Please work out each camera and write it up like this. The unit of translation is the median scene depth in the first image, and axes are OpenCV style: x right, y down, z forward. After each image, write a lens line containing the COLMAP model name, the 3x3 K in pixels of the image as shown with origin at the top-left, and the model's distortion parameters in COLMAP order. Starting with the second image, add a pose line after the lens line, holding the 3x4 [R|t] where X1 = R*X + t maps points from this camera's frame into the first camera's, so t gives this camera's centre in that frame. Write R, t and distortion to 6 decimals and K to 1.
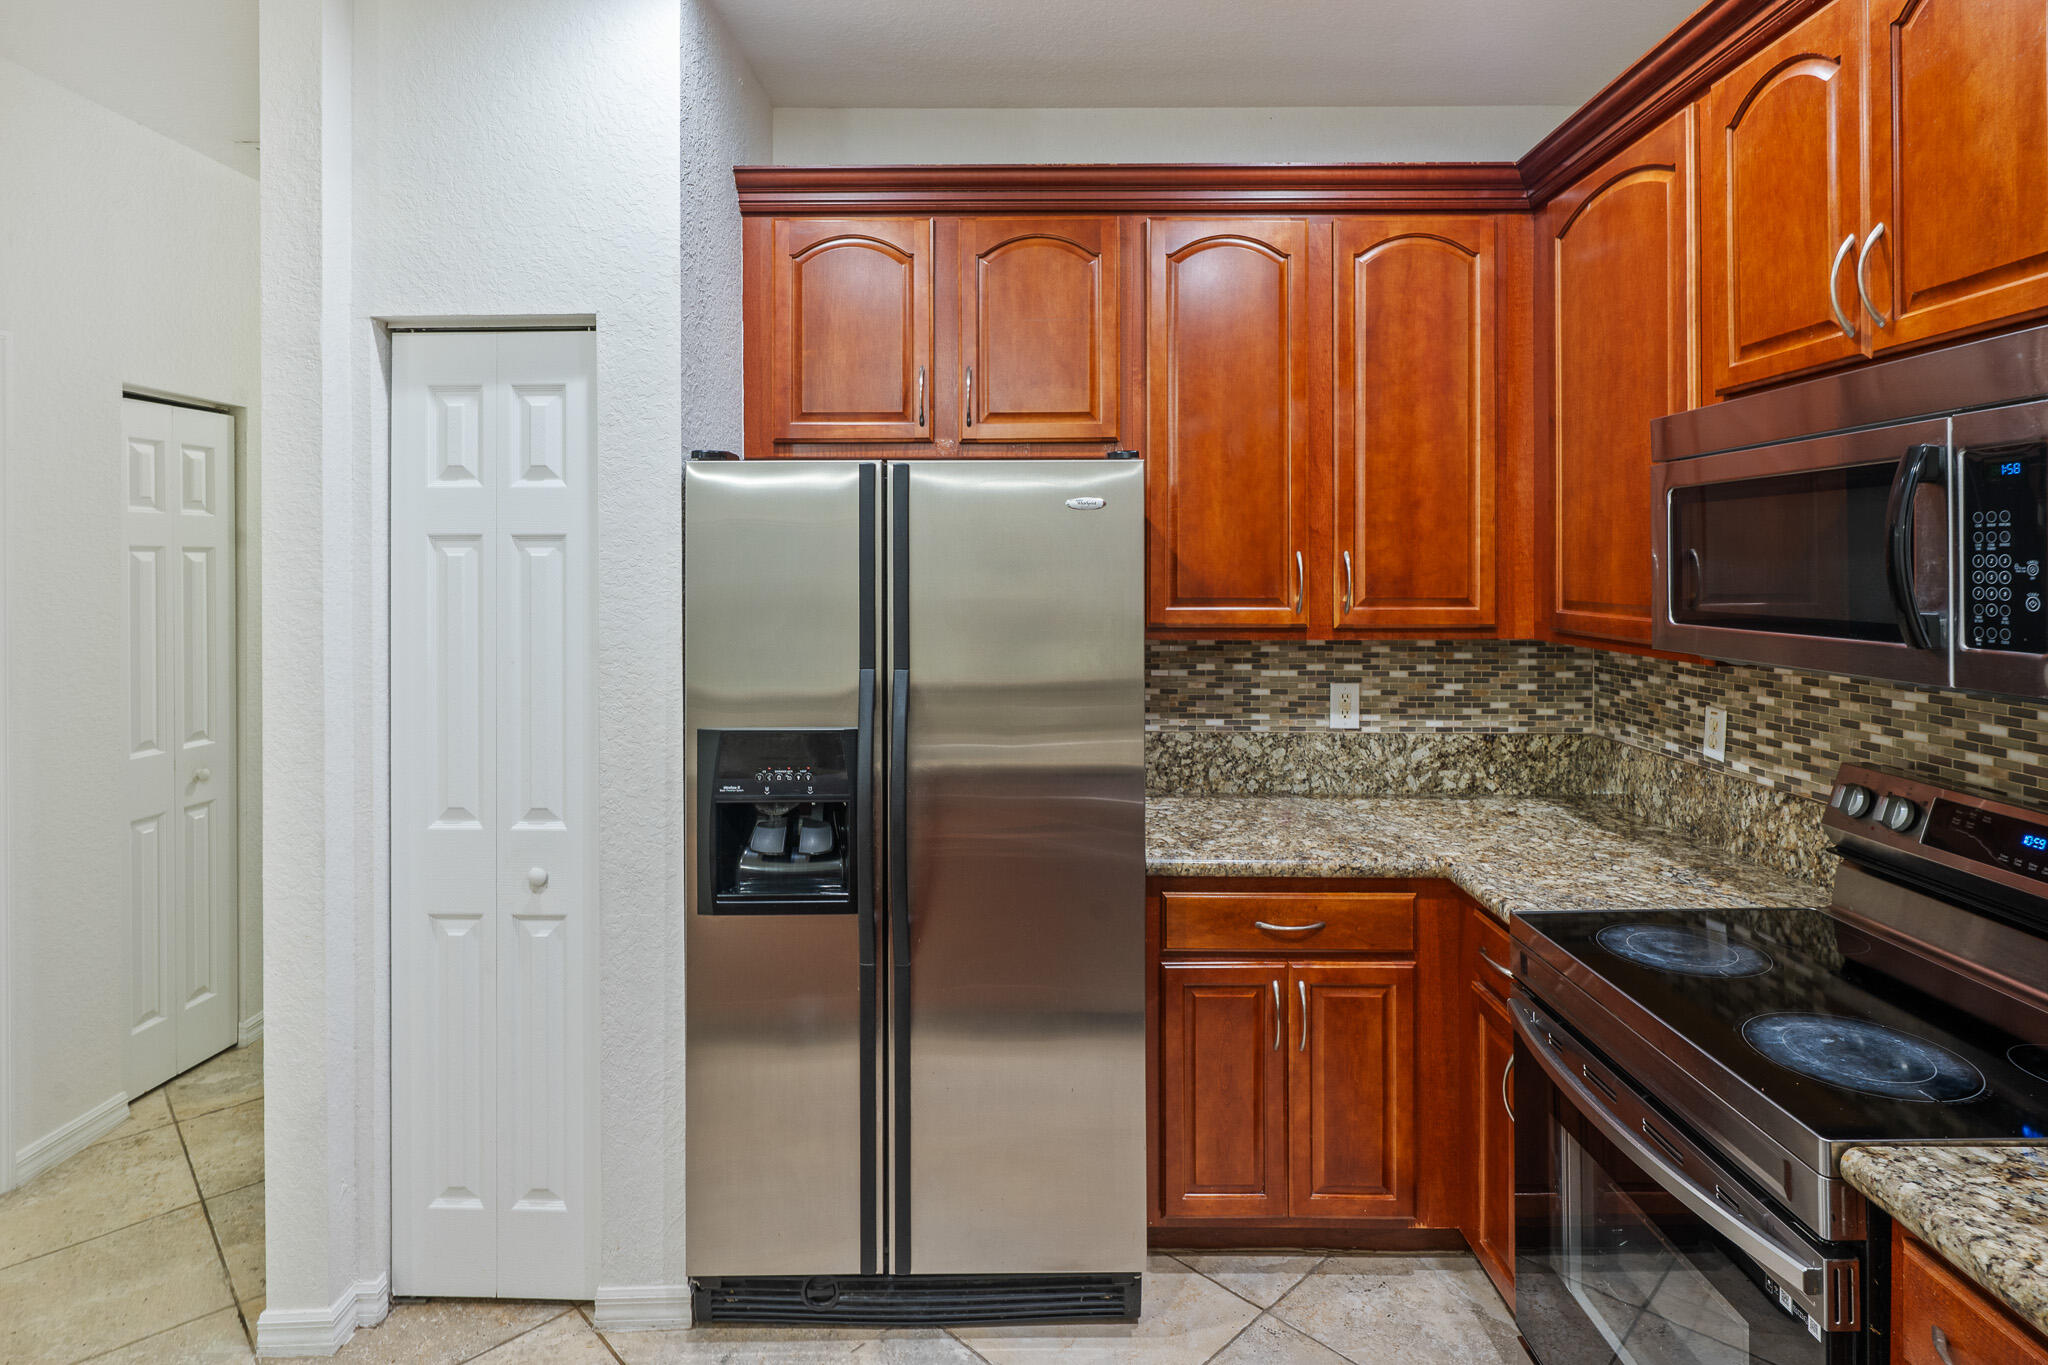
lens RADIAL K [[1091.9, 0, 1025.8], [0, 1091.9, 559.5], [0, 0, 1]] dist [0.005252, 0.001024]
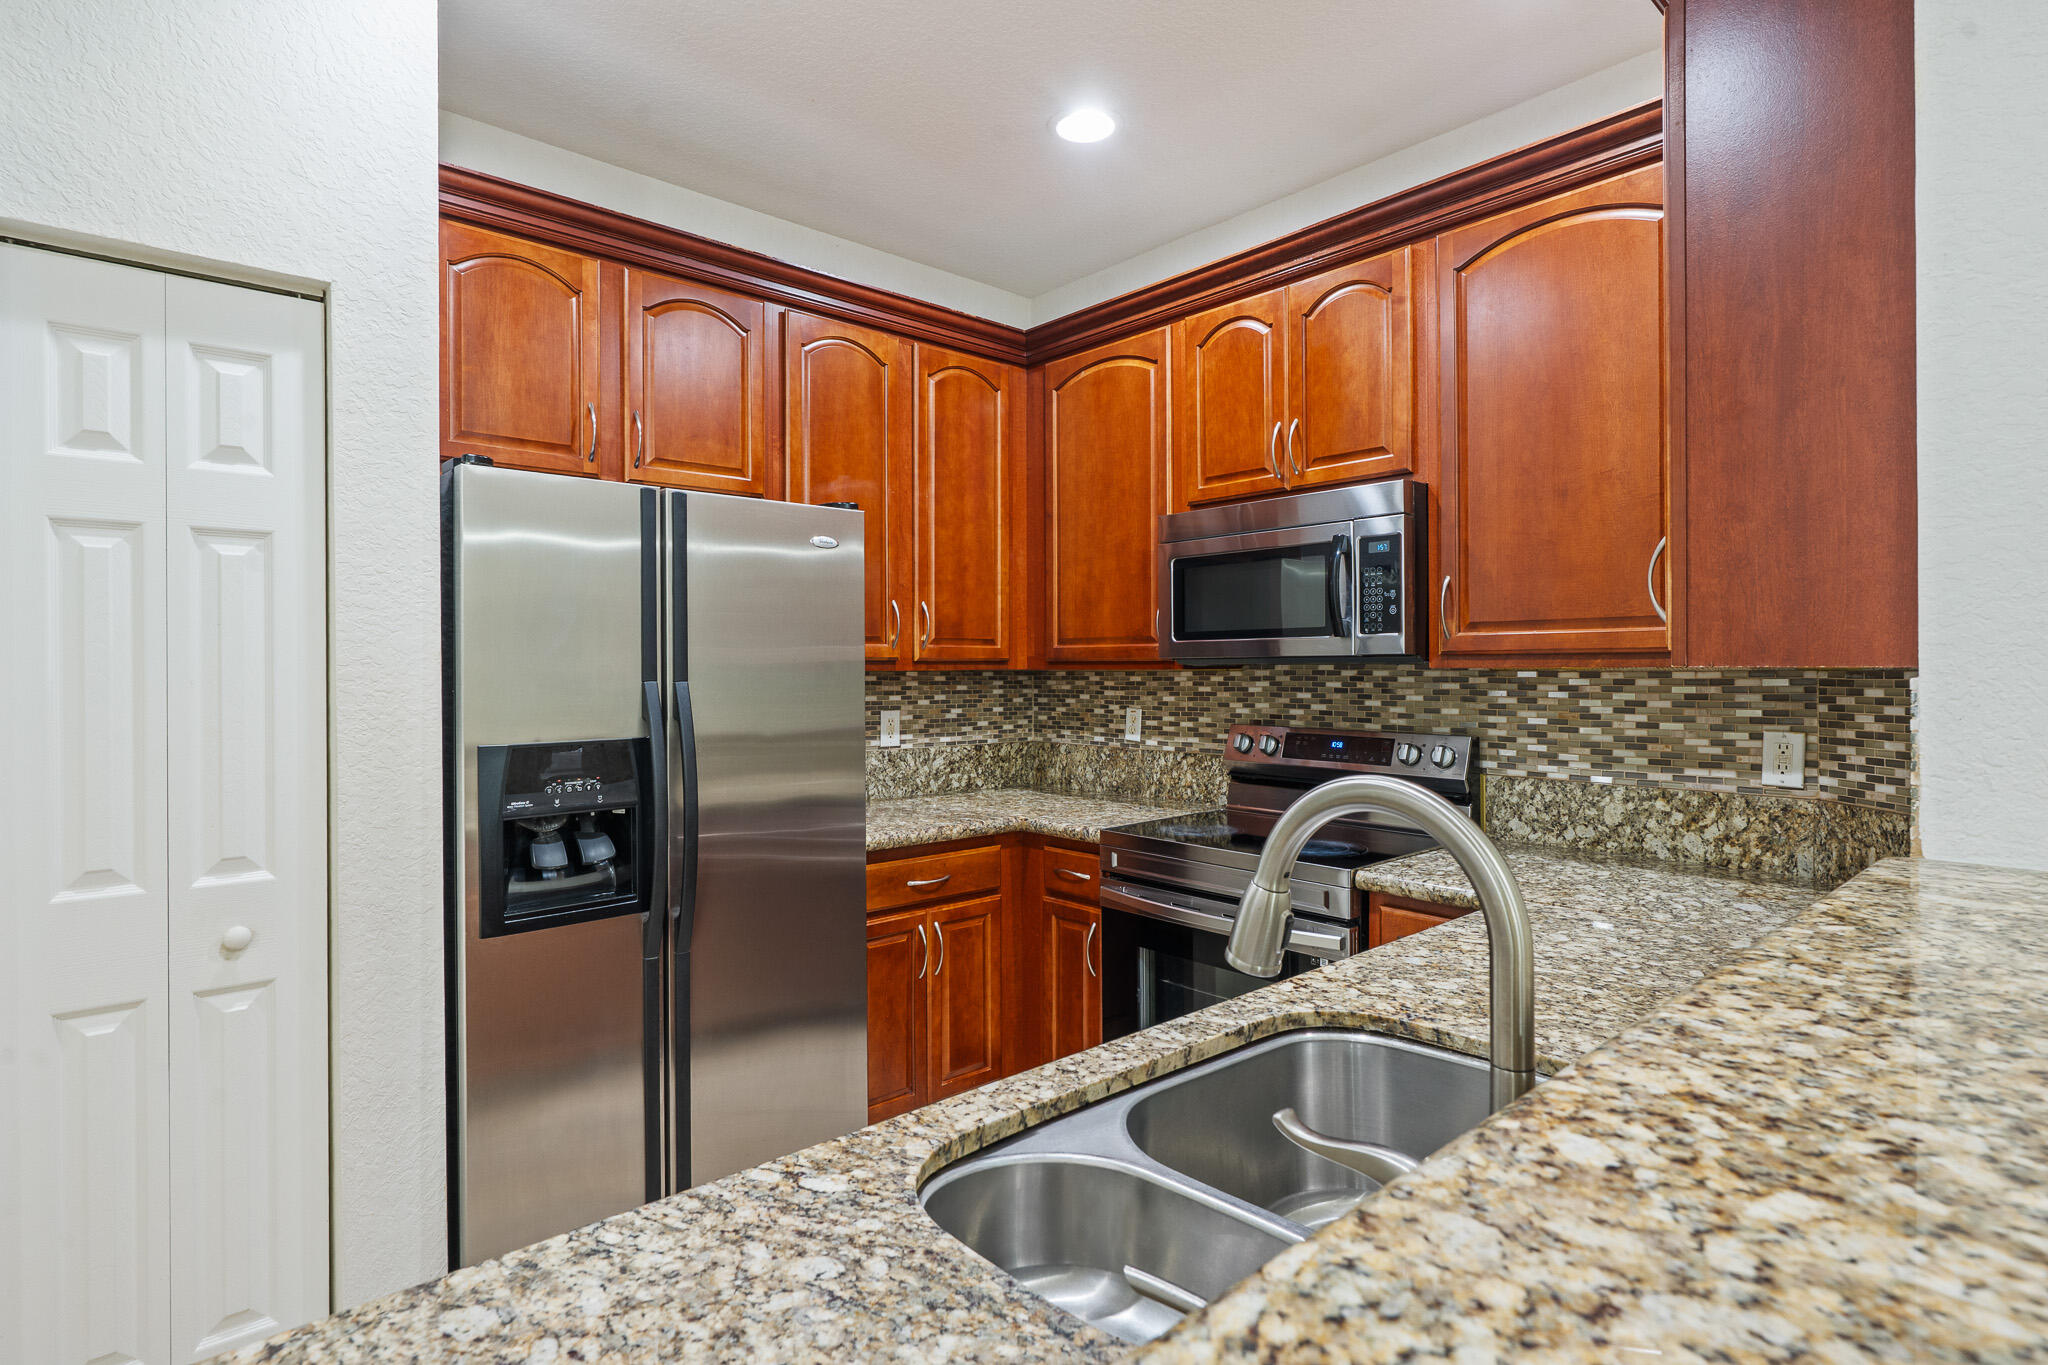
lens RADIAL K [[1091.9, 0, 1016.2], [0, 1091.9, 676.2], [0, 0, 1]] dist [0.005252, 0.001024]
pose [[0.723346, -0.003029, 0.690479, -0.589625], [0.002152, 0.999995, 0.002132, 0.088495], [-0.690482, -0.000056, 0.723350, -0.016379]]
